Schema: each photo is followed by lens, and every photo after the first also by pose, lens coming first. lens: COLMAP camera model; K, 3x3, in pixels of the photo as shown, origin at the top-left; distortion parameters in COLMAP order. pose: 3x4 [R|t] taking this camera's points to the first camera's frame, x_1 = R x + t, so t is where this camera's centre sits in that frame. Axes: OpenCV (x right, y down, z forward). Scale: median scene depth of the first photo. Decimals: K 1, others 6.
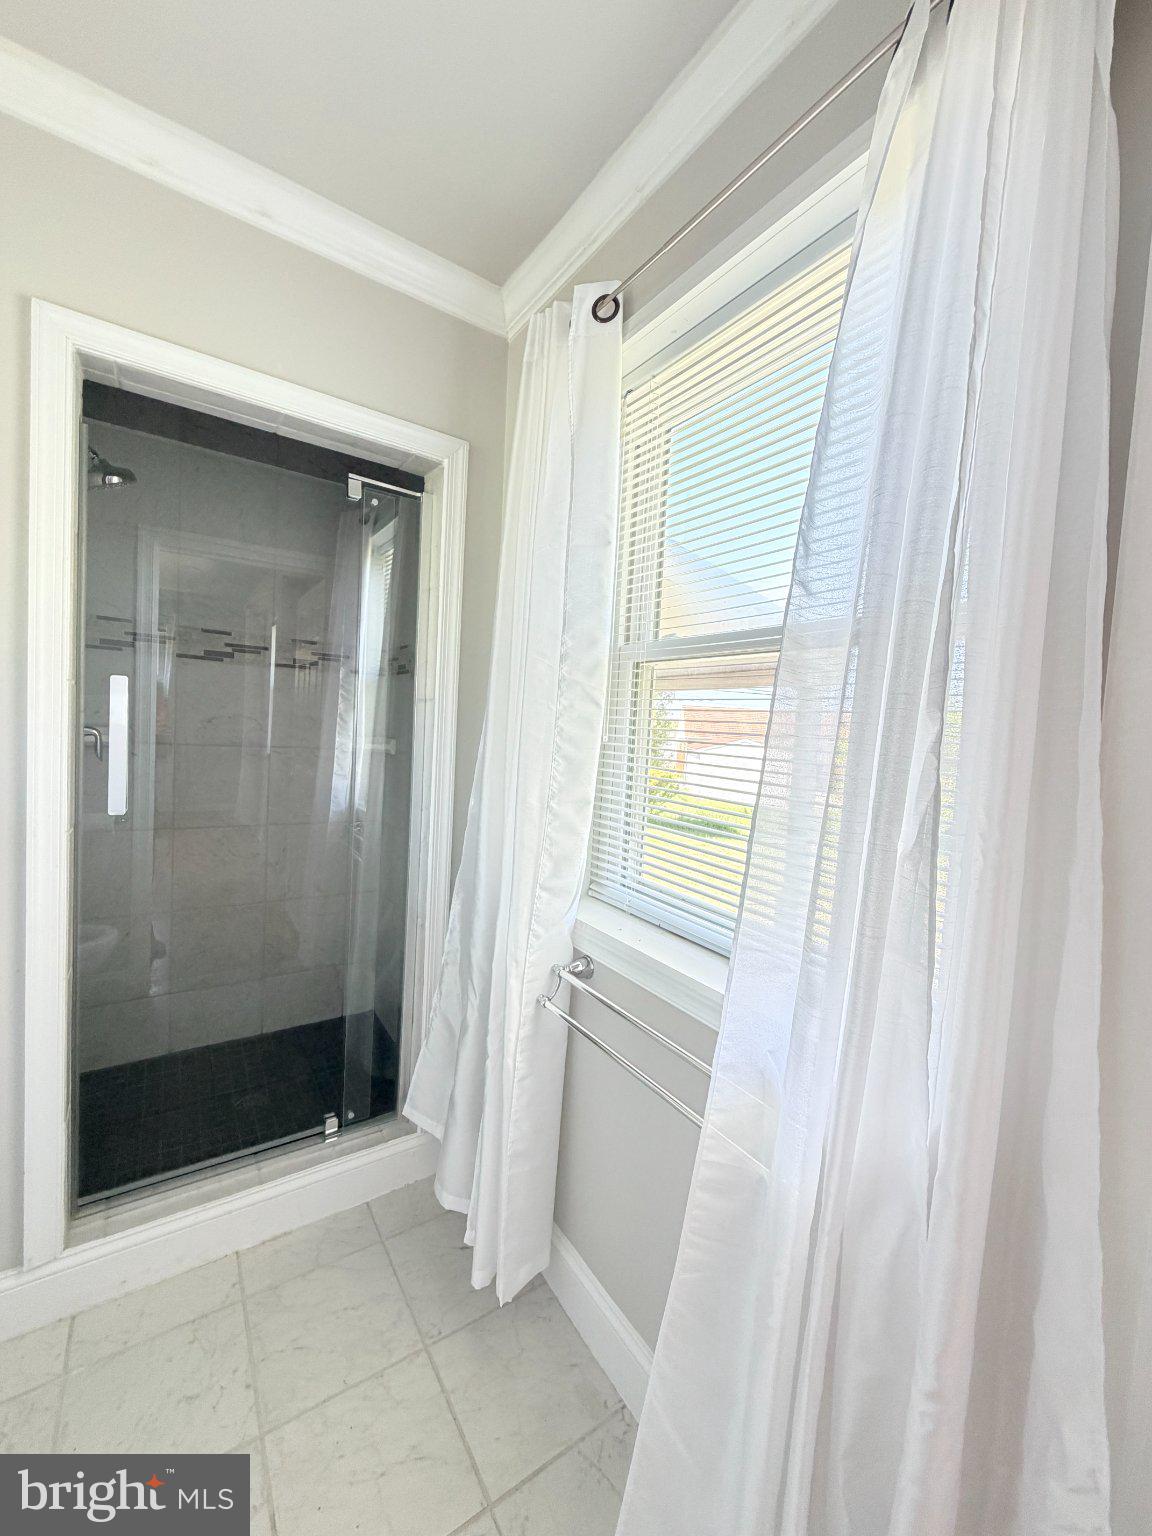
lens RADIAL K [[610.9, 0, 576.0], [0, 610.9, 768.0], [0, 0, 1]] dist [-0.000143, 0.000054]
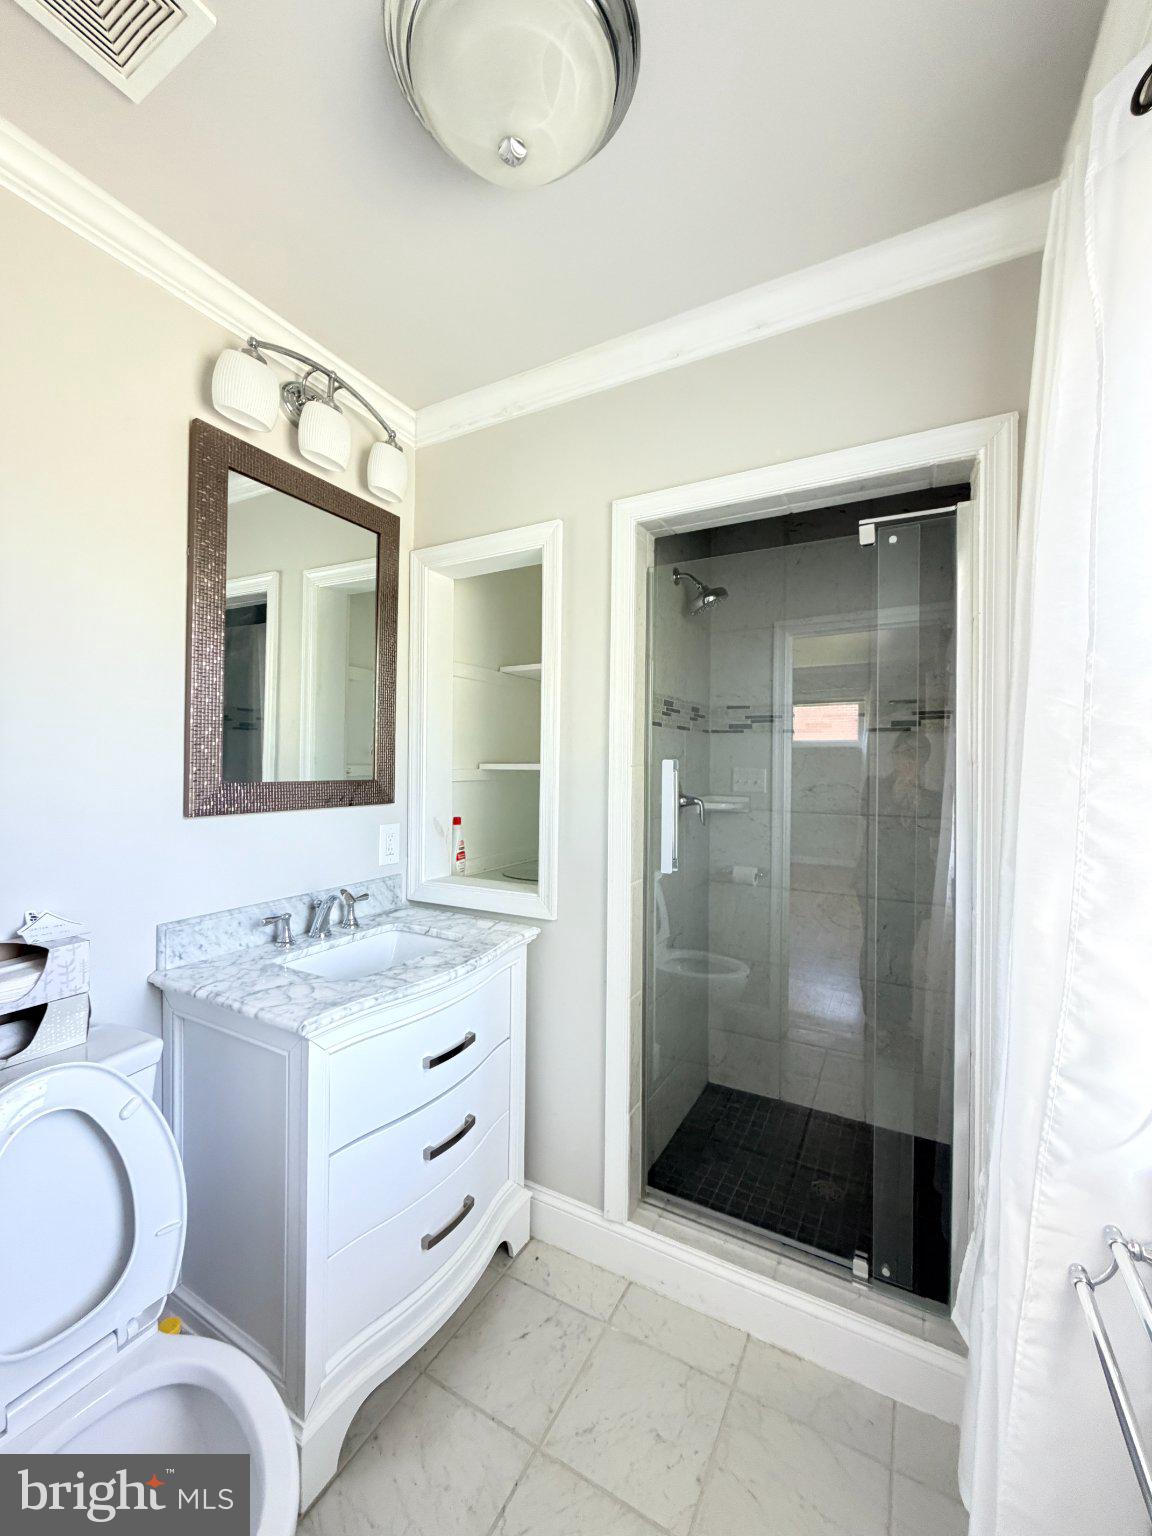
lens RADIAL K [[610.9, 0, 576.0], [0, 610.9, 768.0], [0, 0, 1]] dist [-0.000143, 0.000054]
pose [[0.454370, -0.044100, -0.889721, 0.235638], [-0.040901, 0.996688, -0.070289, -0.036151], [0.889874, 0.068328, 0.451061, 0.248339]]
